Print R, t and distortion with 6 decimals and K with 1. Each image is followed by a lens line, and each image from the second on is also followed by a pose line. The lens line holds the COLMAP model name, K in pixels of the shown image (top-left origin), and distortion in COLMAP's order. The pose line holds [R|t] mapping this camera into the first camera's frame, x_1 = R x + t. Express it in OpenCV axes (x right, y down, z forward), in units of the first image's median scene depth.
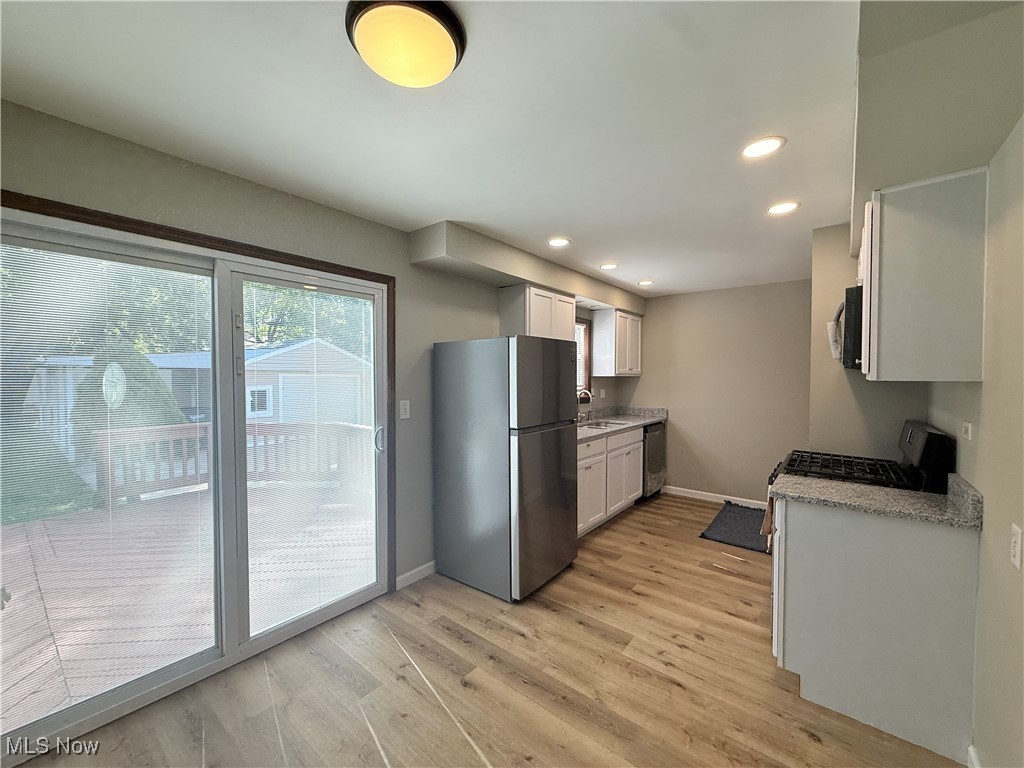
lens RADIAL K [[407.6, 0, 512.5], [0, 407.6, 383.6], [0, 0, 1]] dist [0.001055, -0.000296]
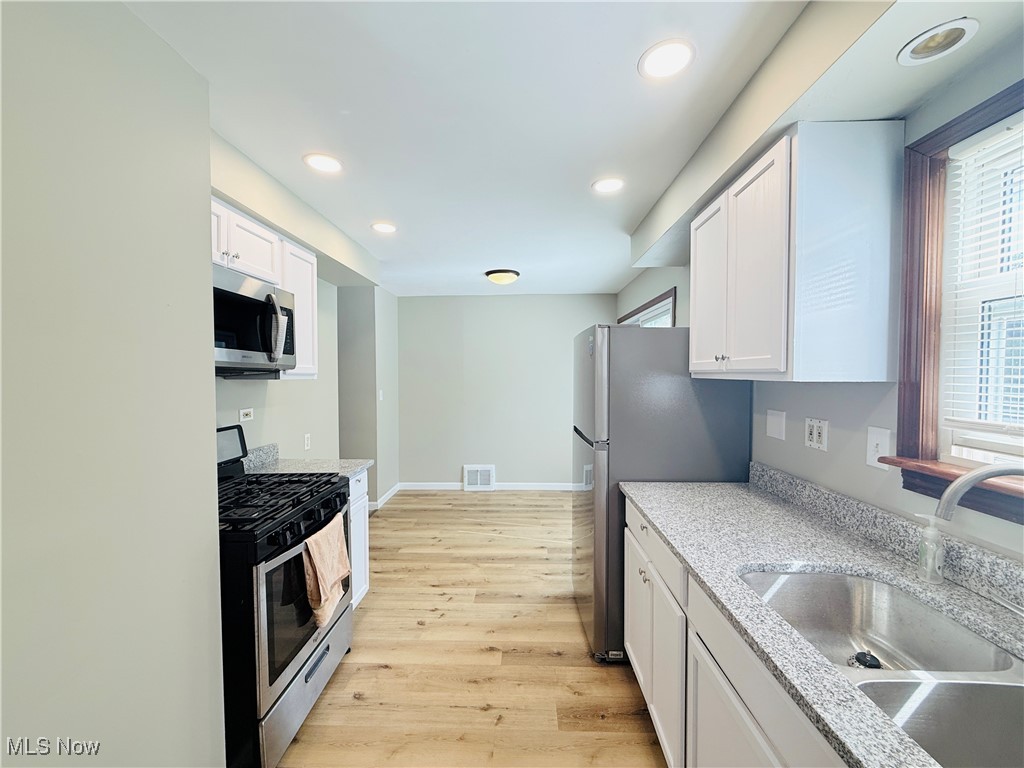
lens RADIAL K [[407.6, 0, 513.4], [0, 407.6, 385.2], [0, 0, 1]] dist [0.001055, -0.000296]
pose [[-0.796529, 0.021264, -0.604226, 0.781393], [-0.005828, 0.999065, 0.042842, -0.040407], [0.604572, 0.037647, -0.795661, 1.717812]]
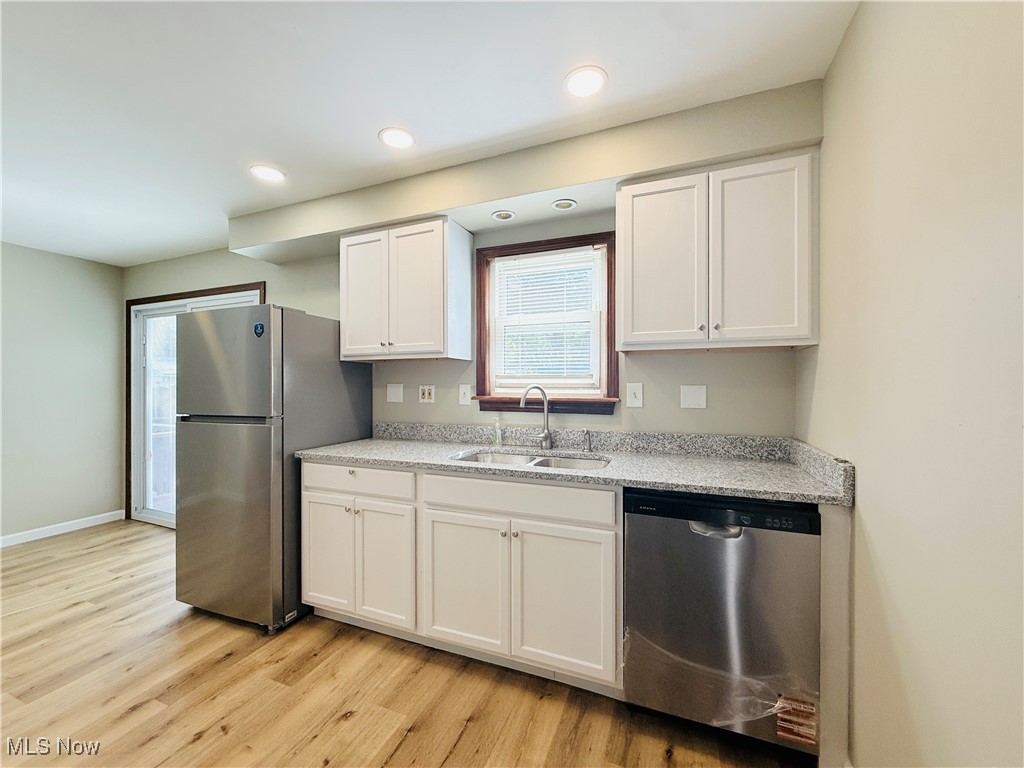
lens RADIAL K [[407.6, 0, 507.5], [0, 407.6, 384.3], [0, 0, 1]] dist [0.001055, -0.000296]
pose [[0.286568, 0.001703, -0.958058, 1.092637], [-0.012210, 0.999924, -0.001875, 0.030706], [0.957982, 0.012235, 0.286567, 1.410367]]
